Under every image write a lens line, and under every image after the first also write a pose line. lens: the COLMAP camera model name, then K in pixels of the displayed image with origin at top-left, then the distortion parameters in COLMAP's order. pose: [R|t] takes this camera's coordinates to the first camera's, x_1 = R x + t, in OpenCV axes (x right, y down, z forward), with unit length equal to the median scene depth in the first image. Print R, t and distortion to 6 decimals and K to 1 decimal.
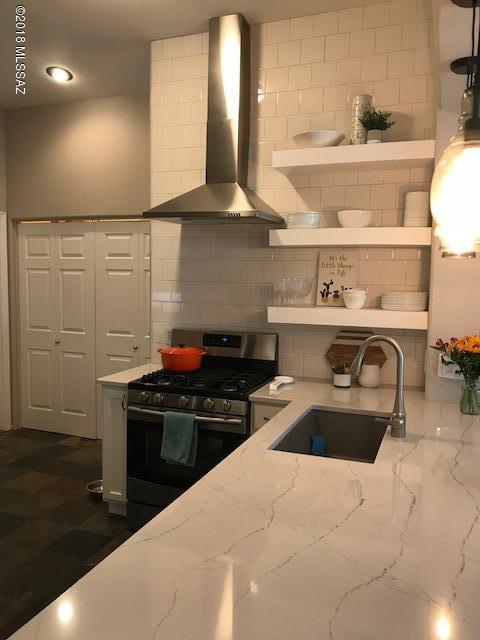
lens RADIAL K [[524.3, 0, 241.1], [0, 524.3, 315.2], [0, 0, 1]] dist [-0.000946, -0.013945]
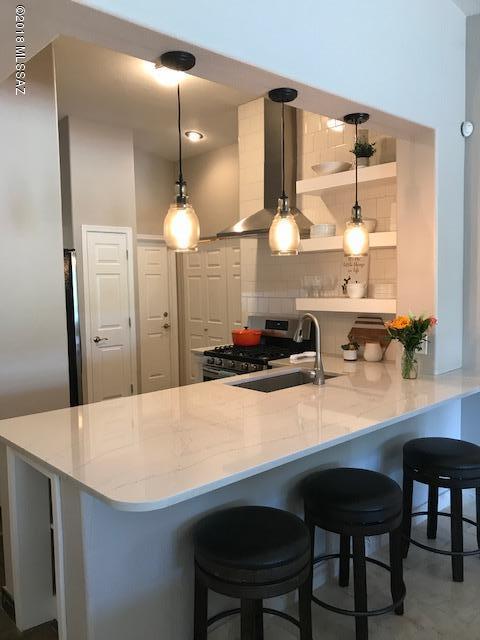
lens RADIAL K [[524.3, 0, 240.3], [0, 524.3, 323.3], [0, 0, 1]] dist [-0.000946, -0.013945]
pose [[0.886104, 0.001472, -0.463484, 0.508810], [0.003788, 0.999939, 0.010418, 0.030655], [0.463471, -0.010987, 0.886044, -0.232586]]
